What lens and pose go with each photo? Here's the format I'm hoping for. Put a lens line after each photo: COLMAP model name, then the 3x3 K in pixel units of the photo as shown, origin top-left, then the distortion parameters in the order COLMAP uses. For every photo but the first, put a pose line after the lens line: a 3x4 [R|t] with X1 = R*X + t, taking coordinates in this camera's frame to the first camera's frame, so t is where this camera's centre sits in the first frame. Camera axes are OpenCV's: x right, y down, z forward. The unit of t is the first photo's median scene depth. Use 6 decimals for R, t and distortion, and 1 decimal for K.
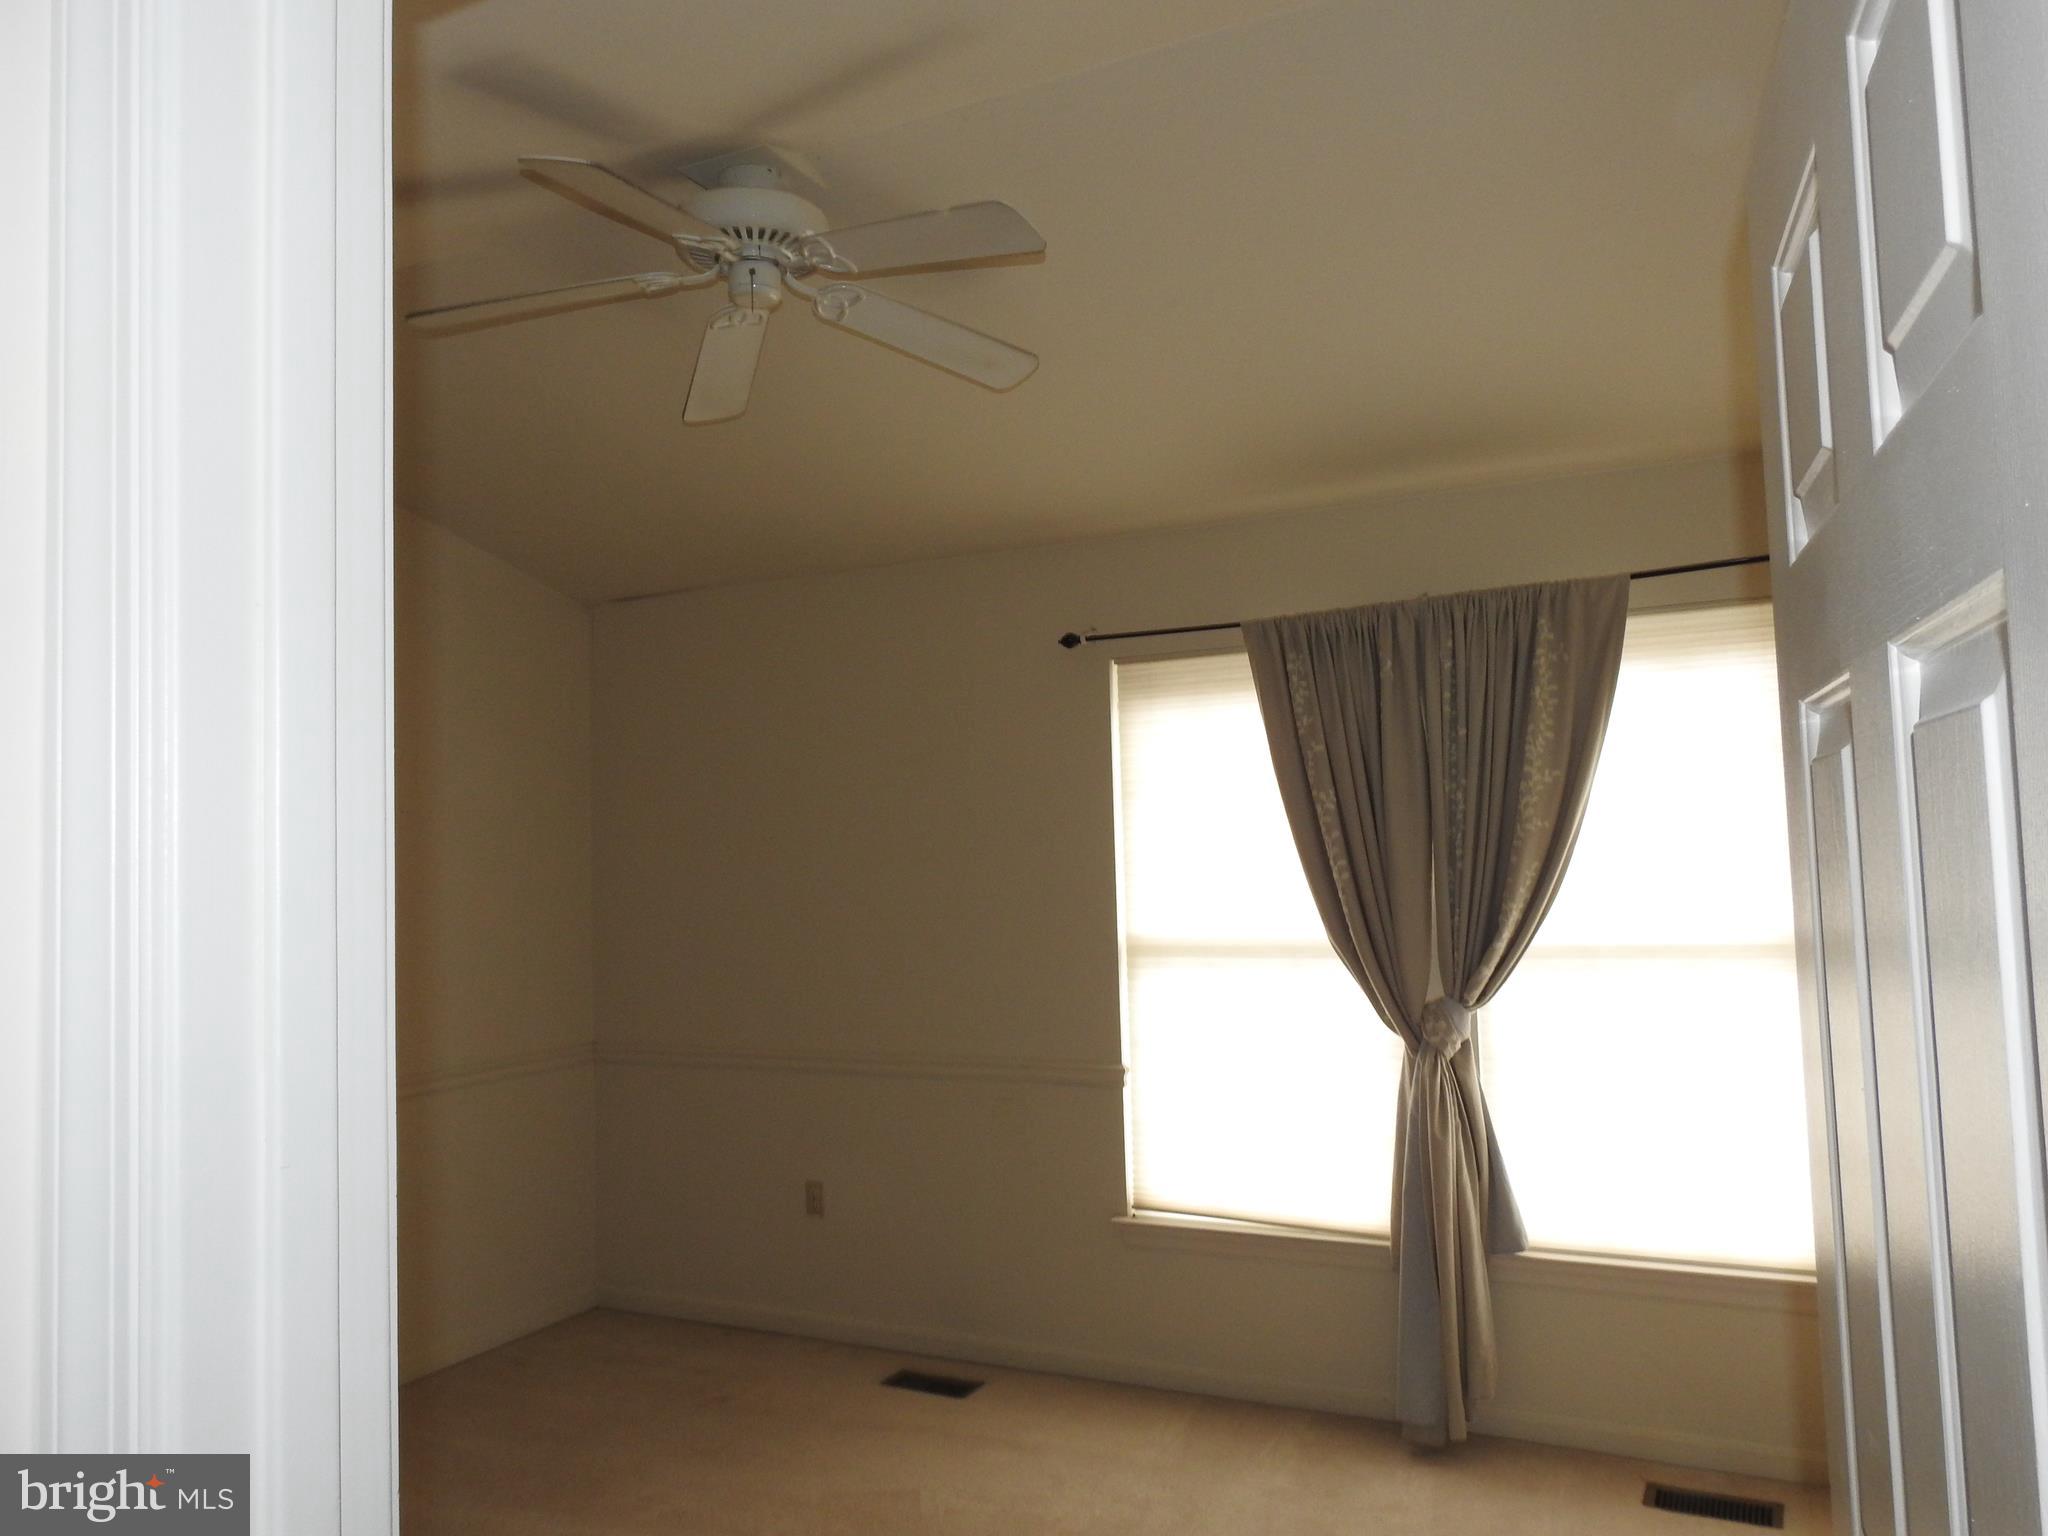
lens RADIAL K [[1456.1, 0, 1015.3], [0, 1456.1, 766.9], [0, 0, 1]] dist [-0.007373, -0.001355]
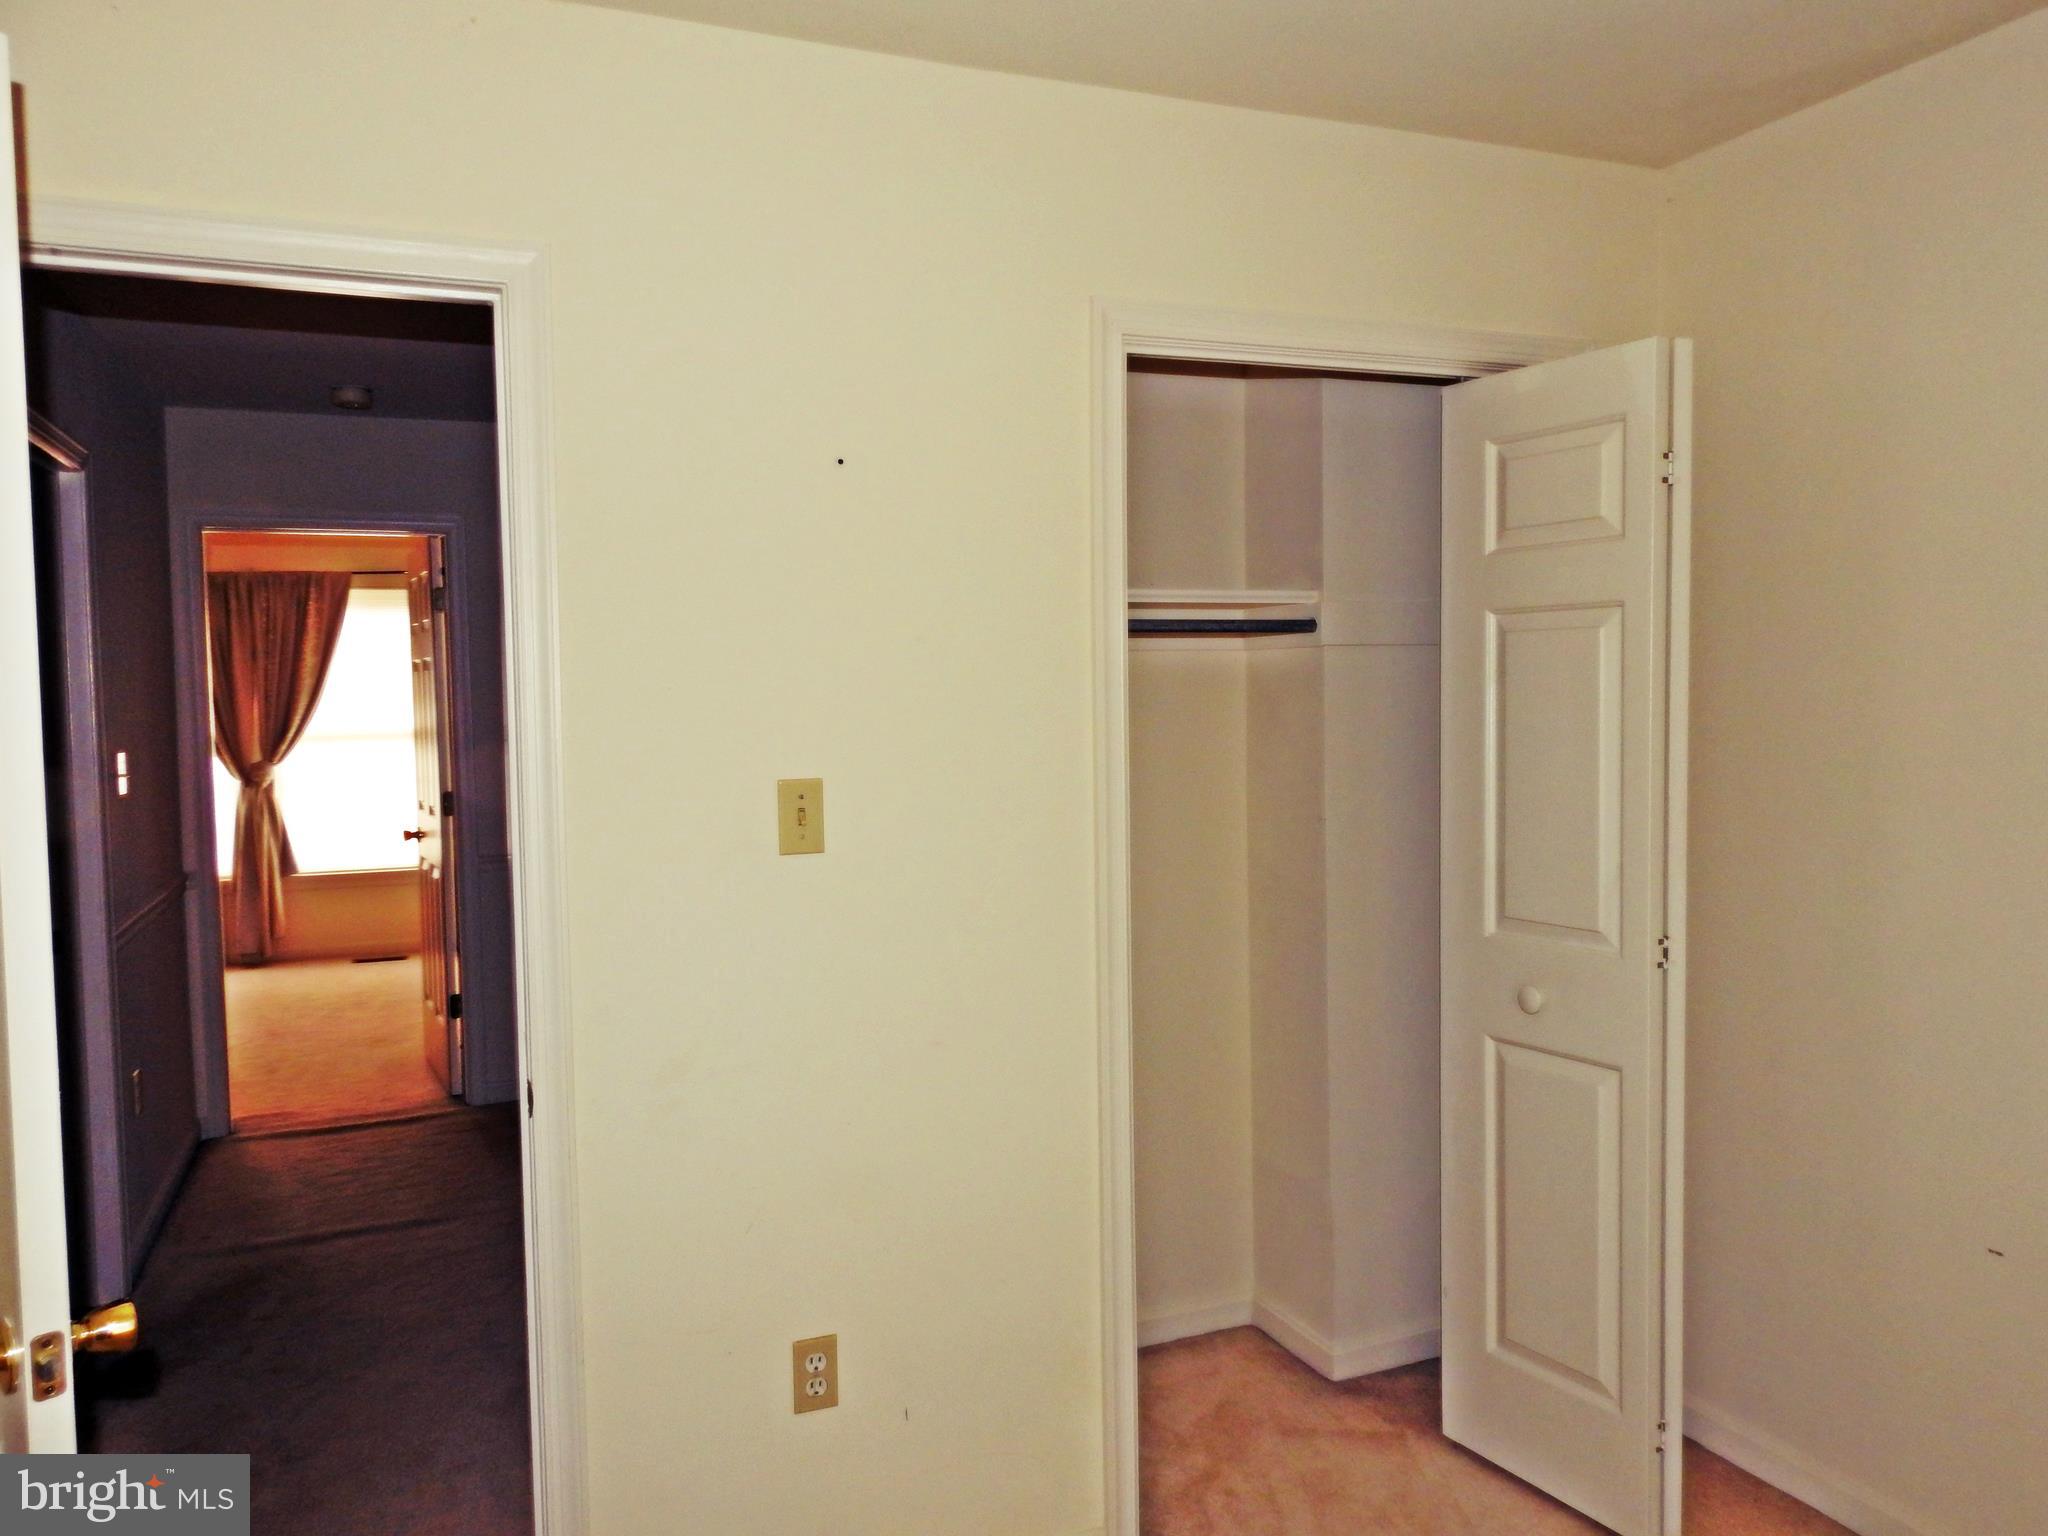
lens RADIAL K [[1456.1, 0, 1015.6], [0, 1456.1, 762.6], [0, 0, 1]] dist [-0.007373, -0.001355]
pose [[0.721388, -0.043457, 0.691166, -0.386992], [-0.082928, 0.985427, 0.148513, -0.250060], [-0.687548, -0.164453, 0.707272, -1.289192]]
